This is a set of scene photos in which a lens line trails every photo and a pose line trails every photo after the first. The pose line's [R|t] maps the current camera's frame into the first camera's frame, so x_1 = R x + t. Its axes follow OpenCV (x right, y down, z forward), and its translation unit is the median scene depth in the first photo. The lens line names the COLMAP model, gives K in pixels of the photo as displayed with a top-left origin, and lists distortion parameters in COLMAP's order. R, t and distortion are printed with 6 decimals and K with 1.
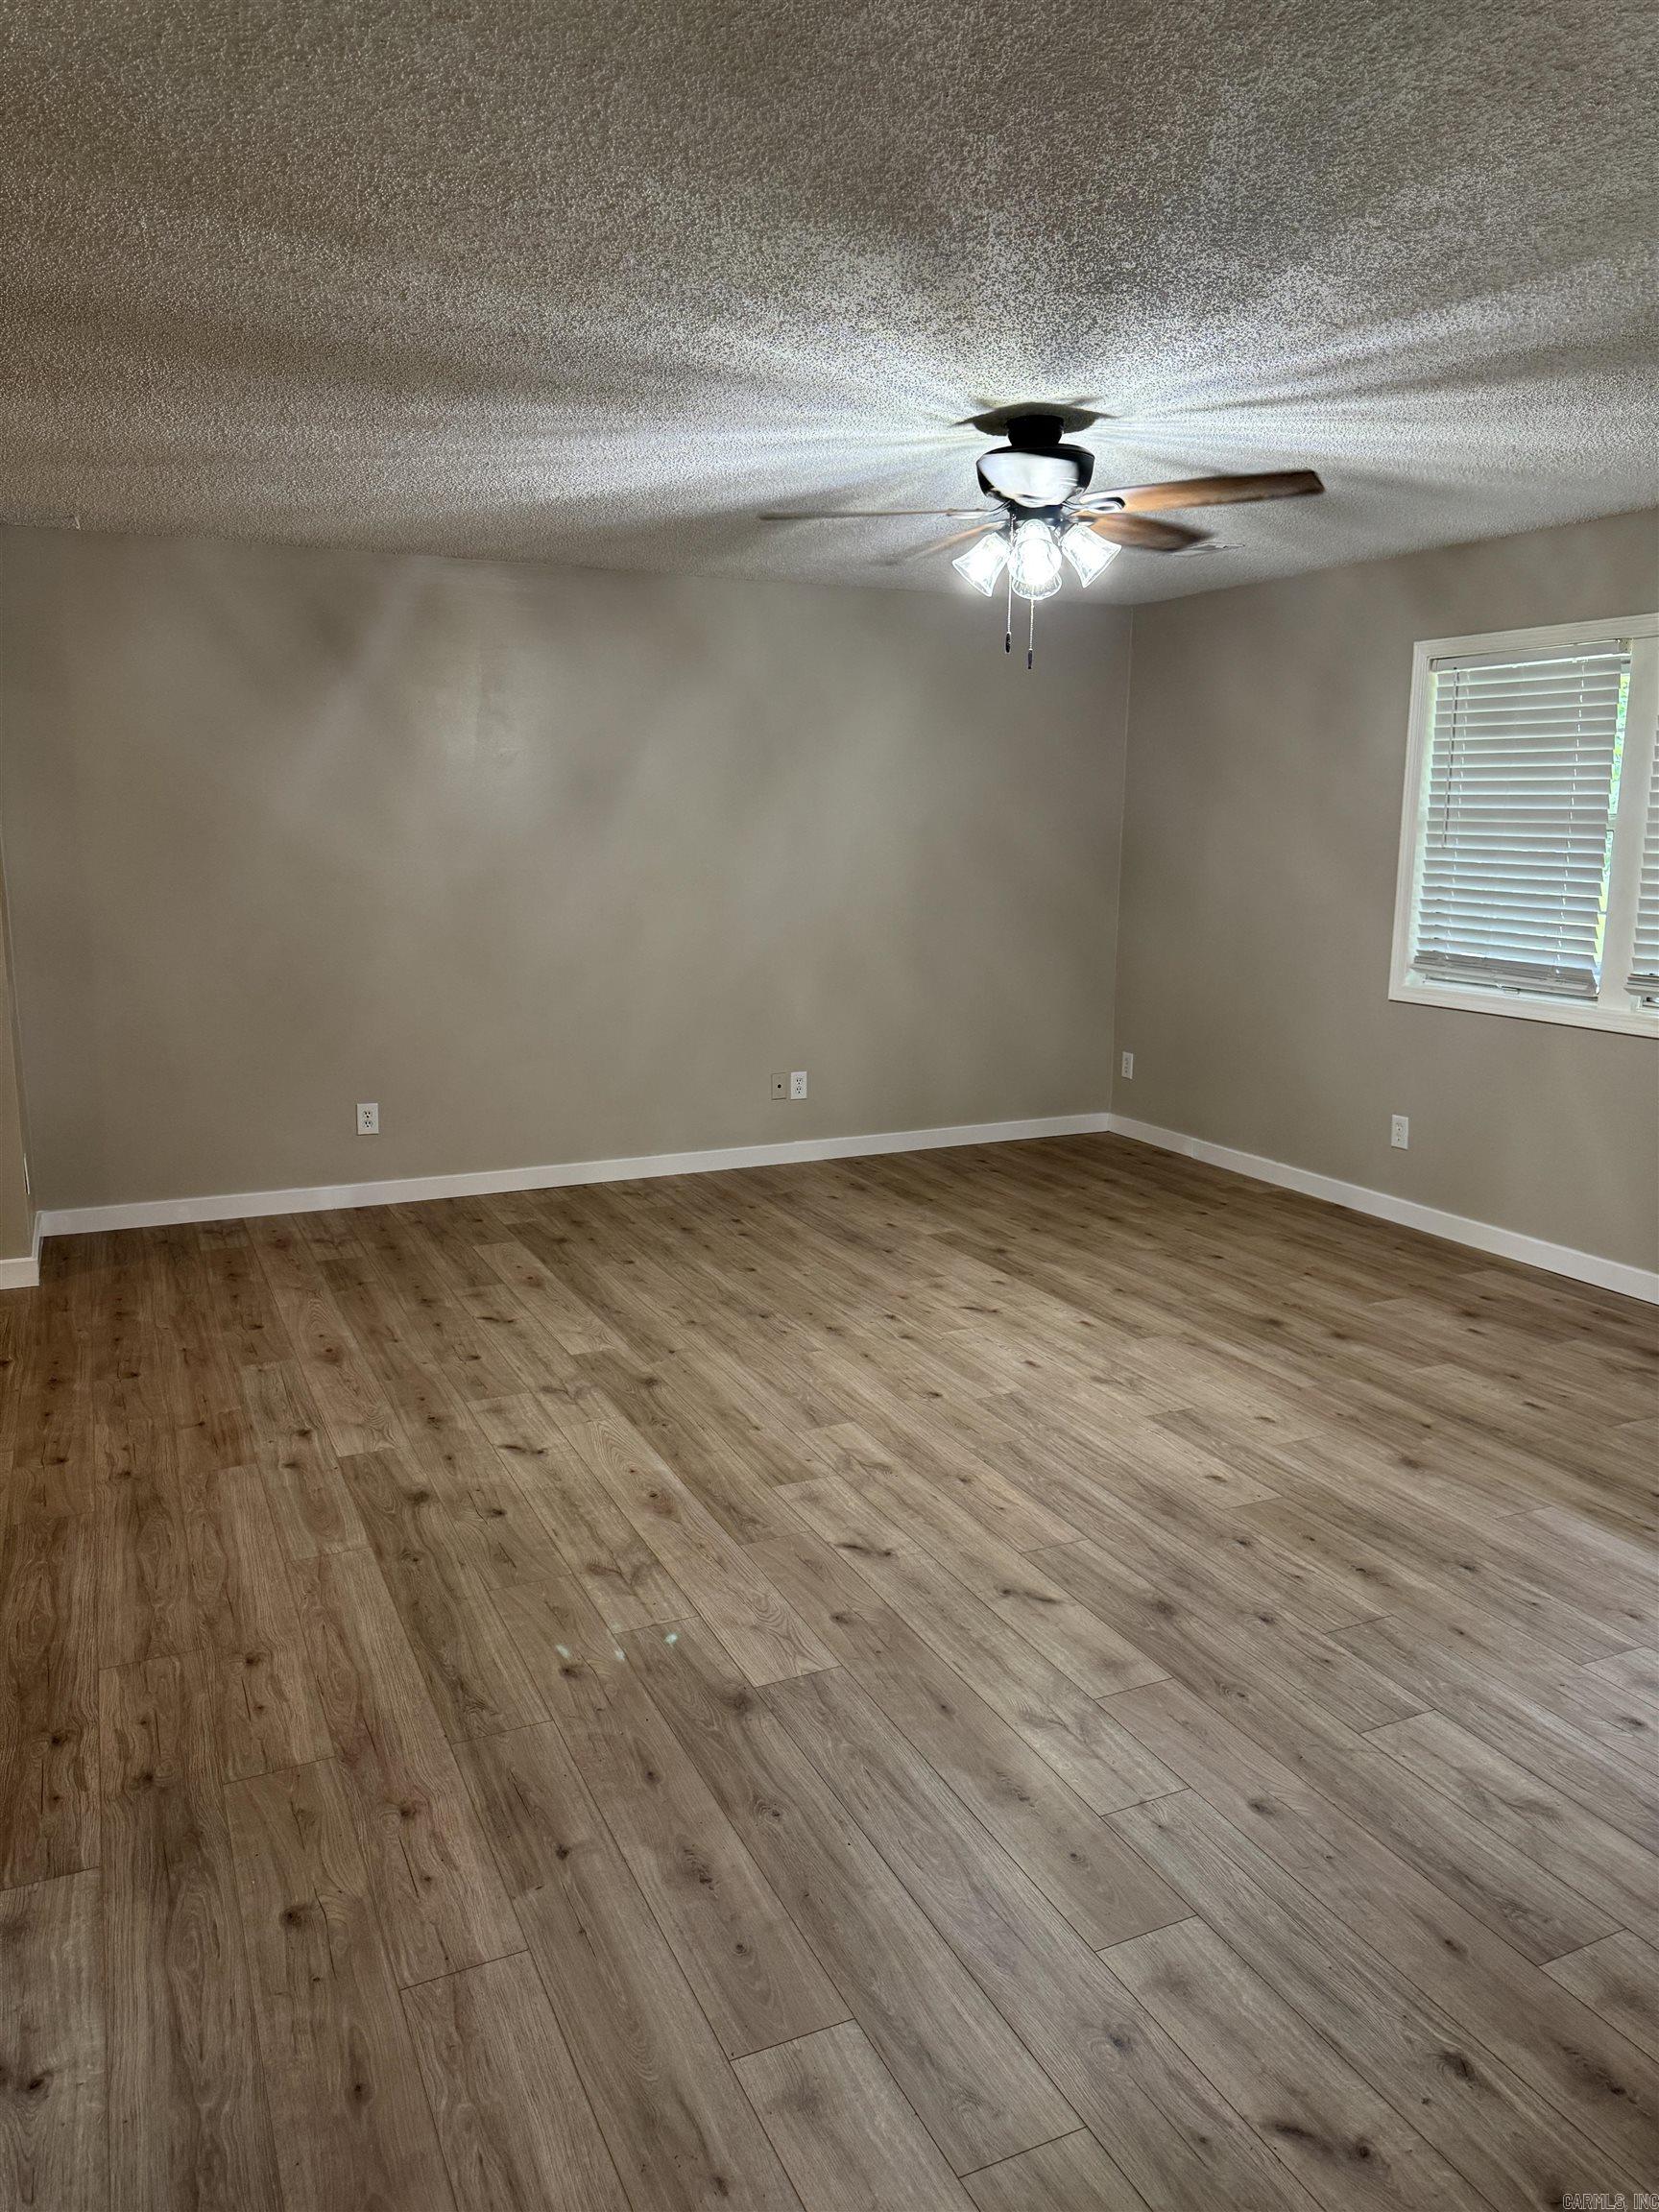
lens RADIAL K [[1560.0, 0, 819.3], [0, 1560.0, 1102.5], [0, 0, 1]] dist [0.069678, -0.082804]
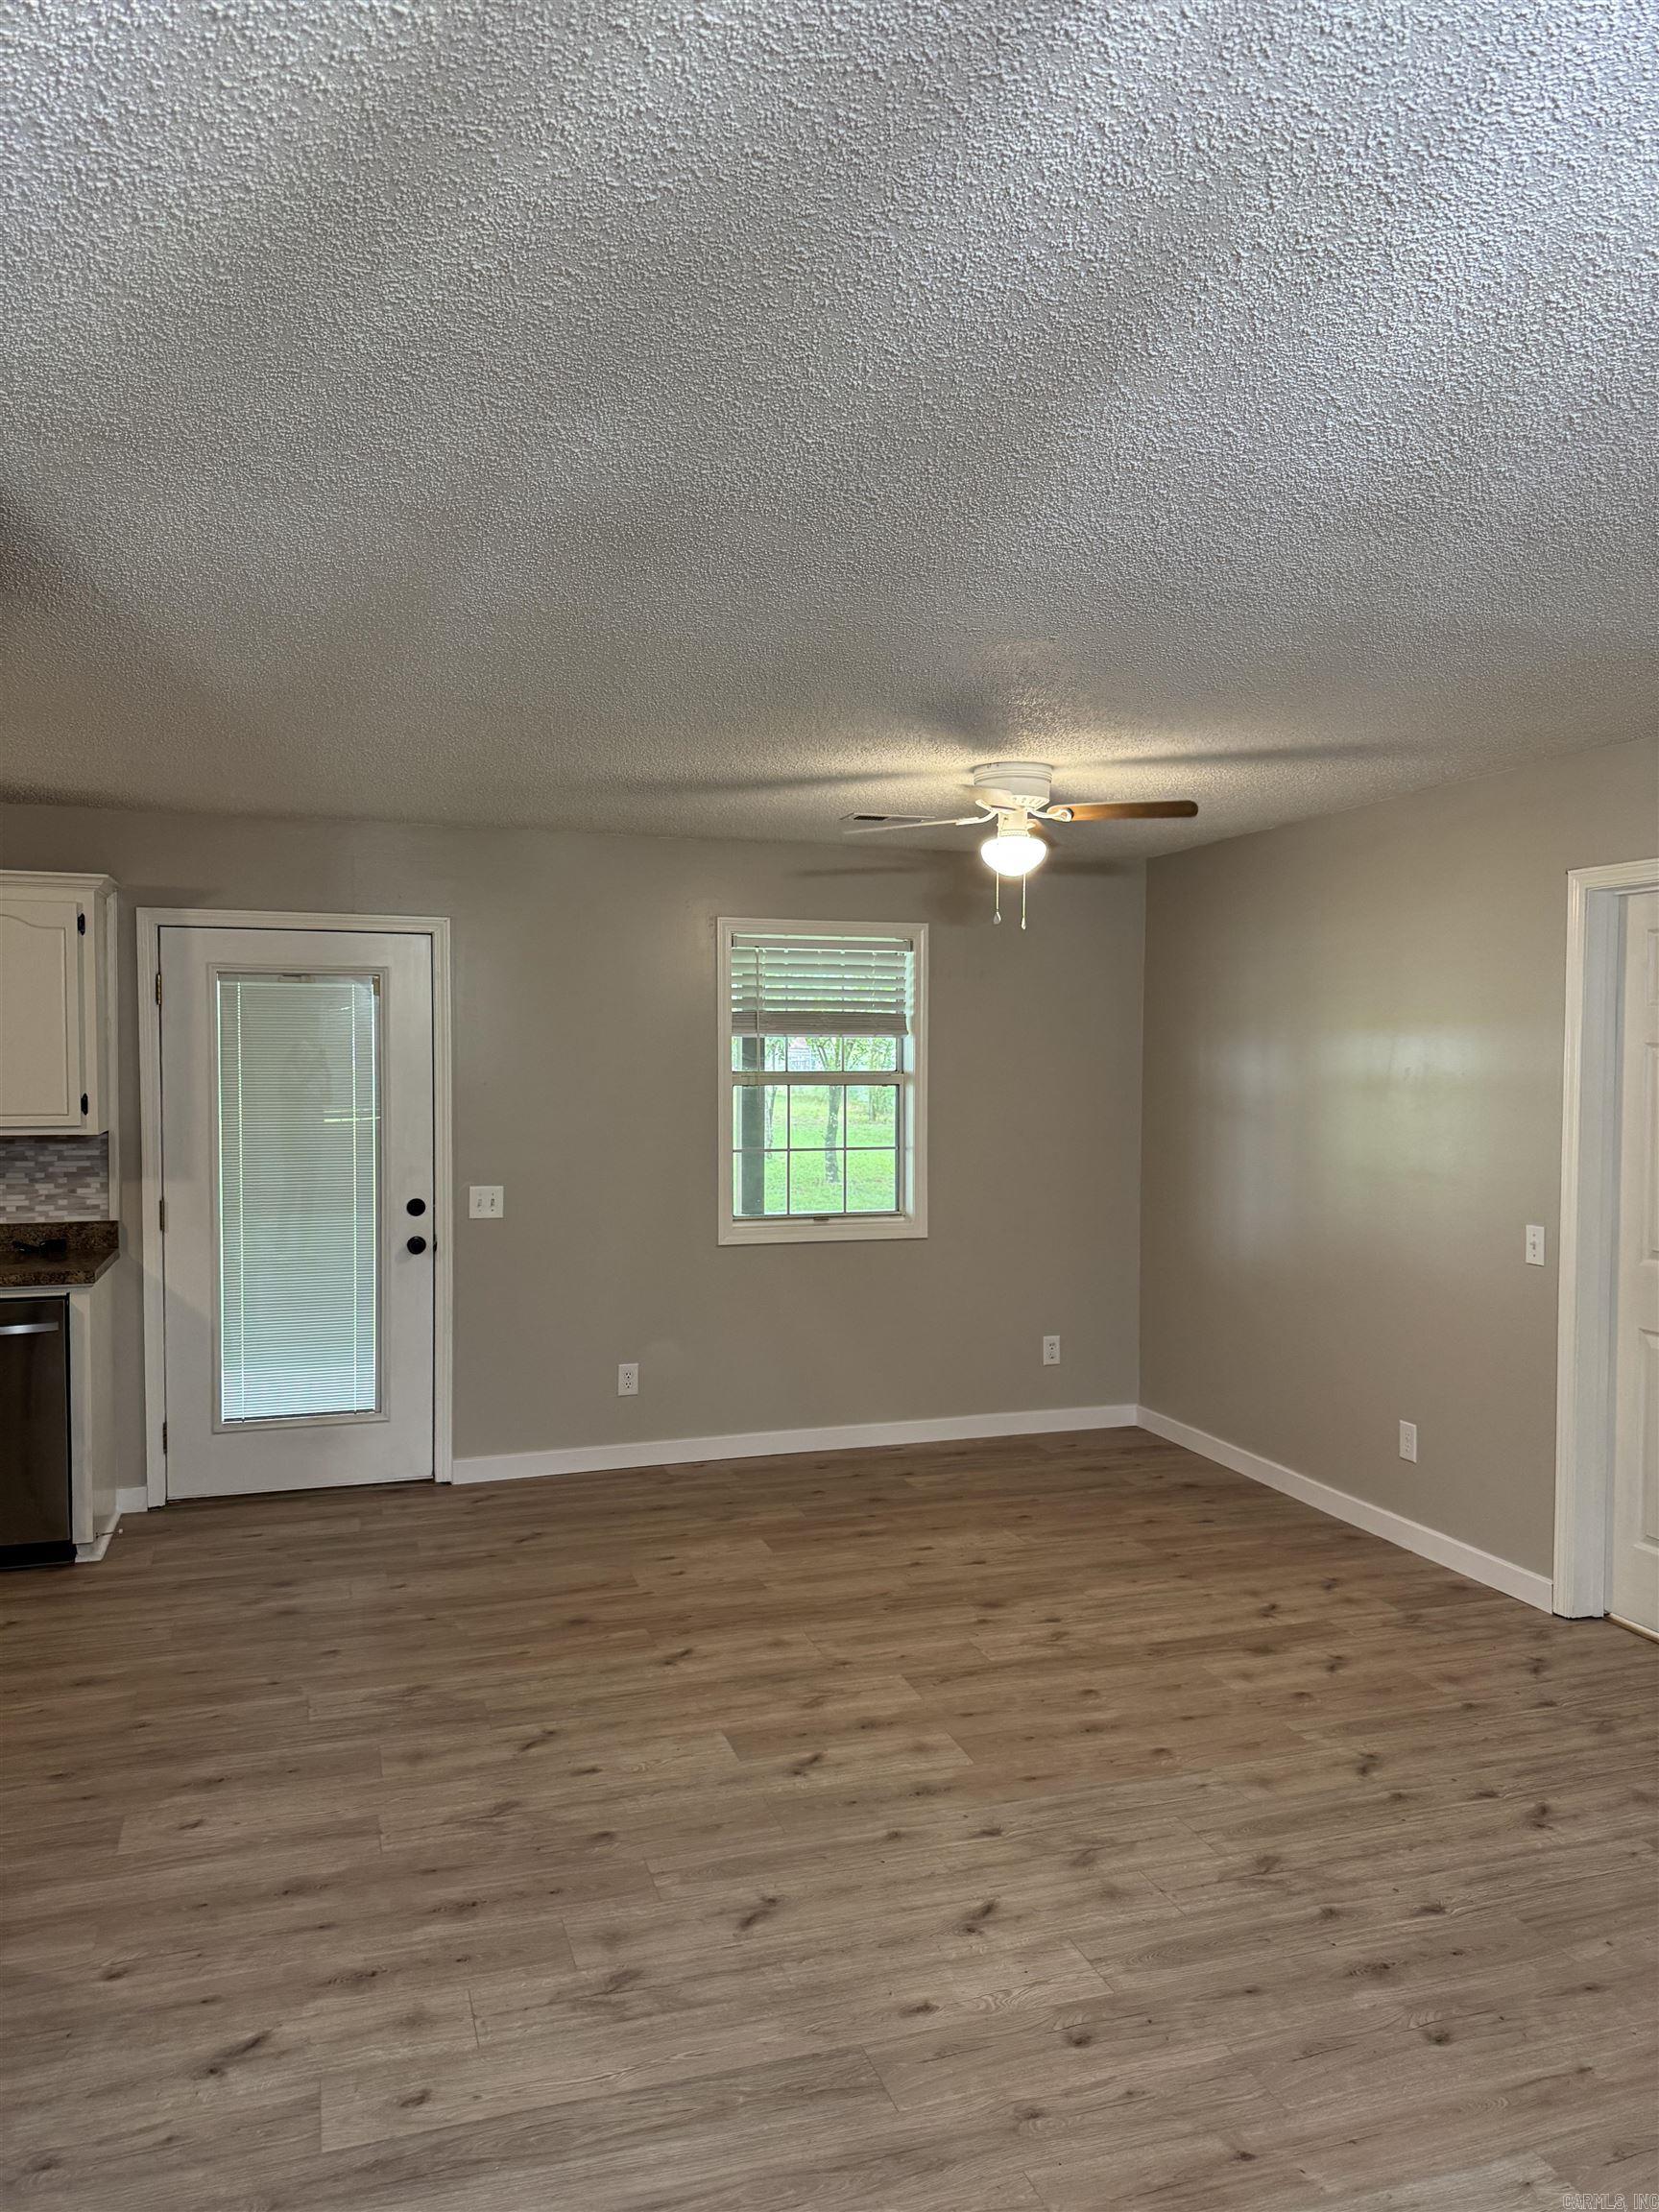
lens RADIAL K [[1560.0, 0, 830.8], [0, 1560.0, 1111.7], [0, 0, 1]] dist [0.069678, -0.082804]
pose [[-0.109127, 0.033877, -0.993450, 0.181412], [-0.183519, 0.981552, 0.053630, -0.166640], [0.976940, 0.188169, -0.100897, 0.776940]]
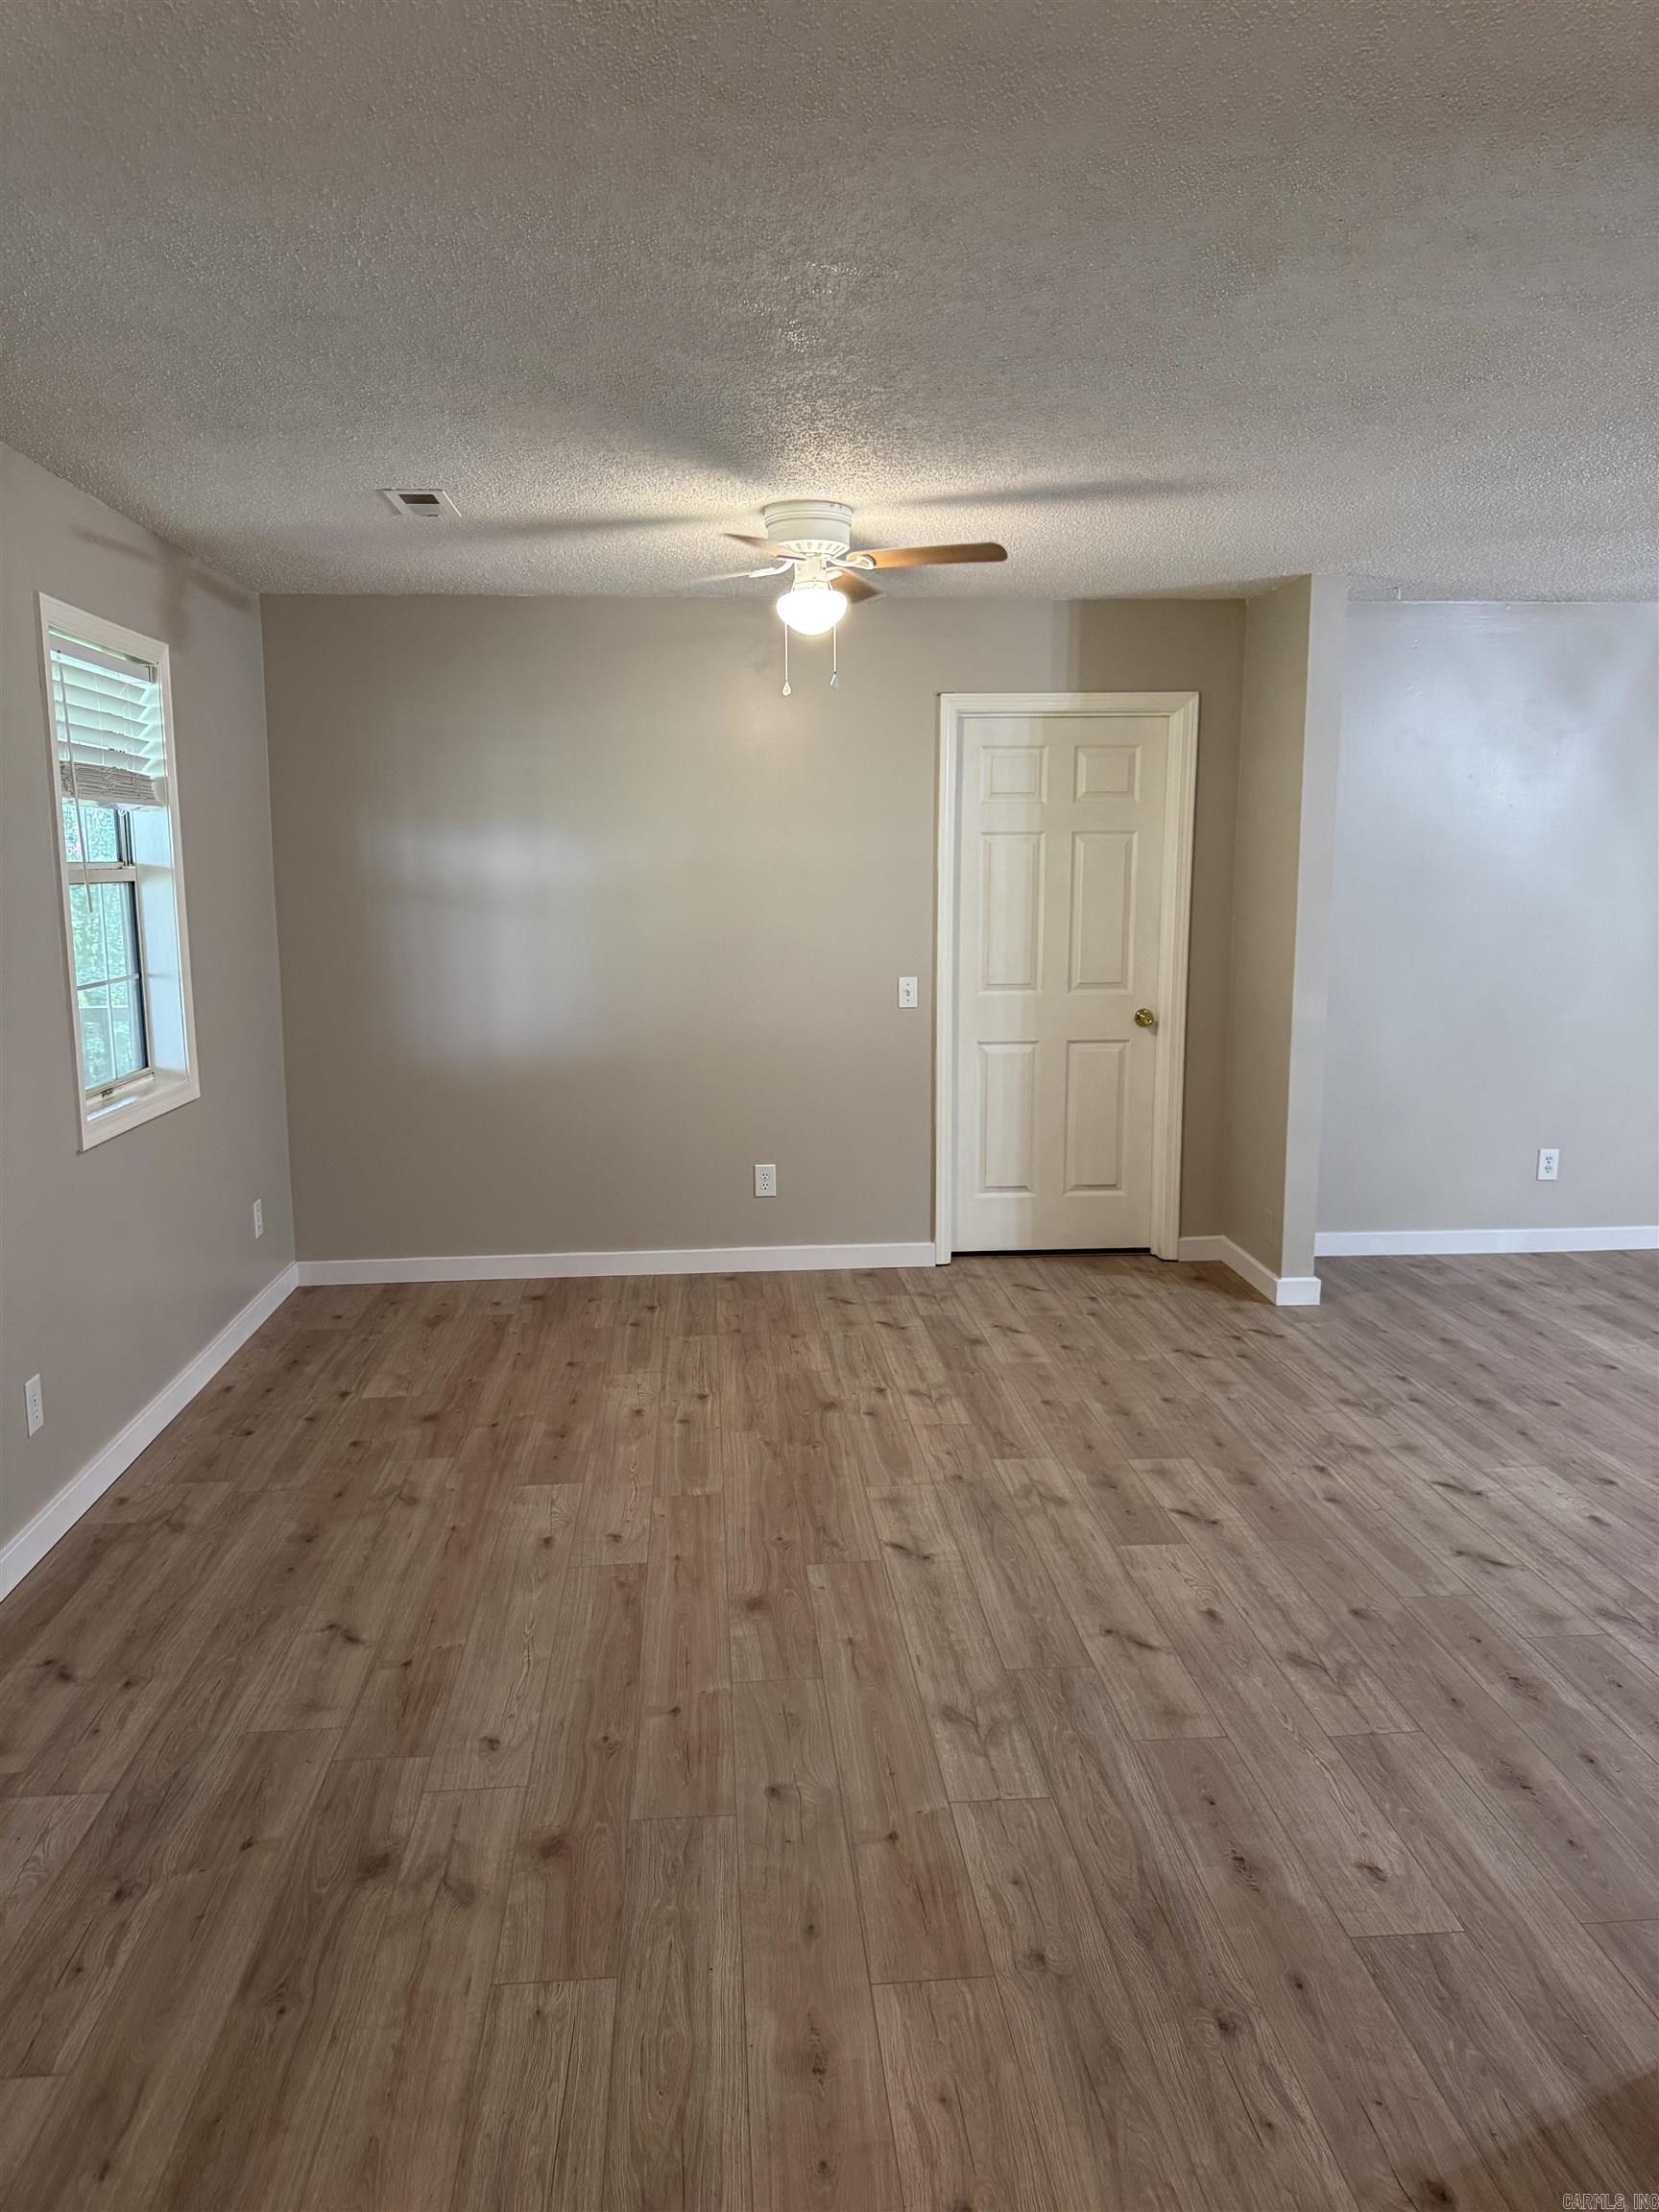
lens RADIAL K [[1560.0, 0, 826.0], [0, 1560.0, 1102.5], [0, 0, 1]] dist [0.069678, -0.082804]
pose [[0.938305, 0.043465, -0.343068, -0.542591], [-0.053610, 0.998359, -0.020139, 0.021692], [0.341629, 0.037288, 0.939095, -0.148447]]
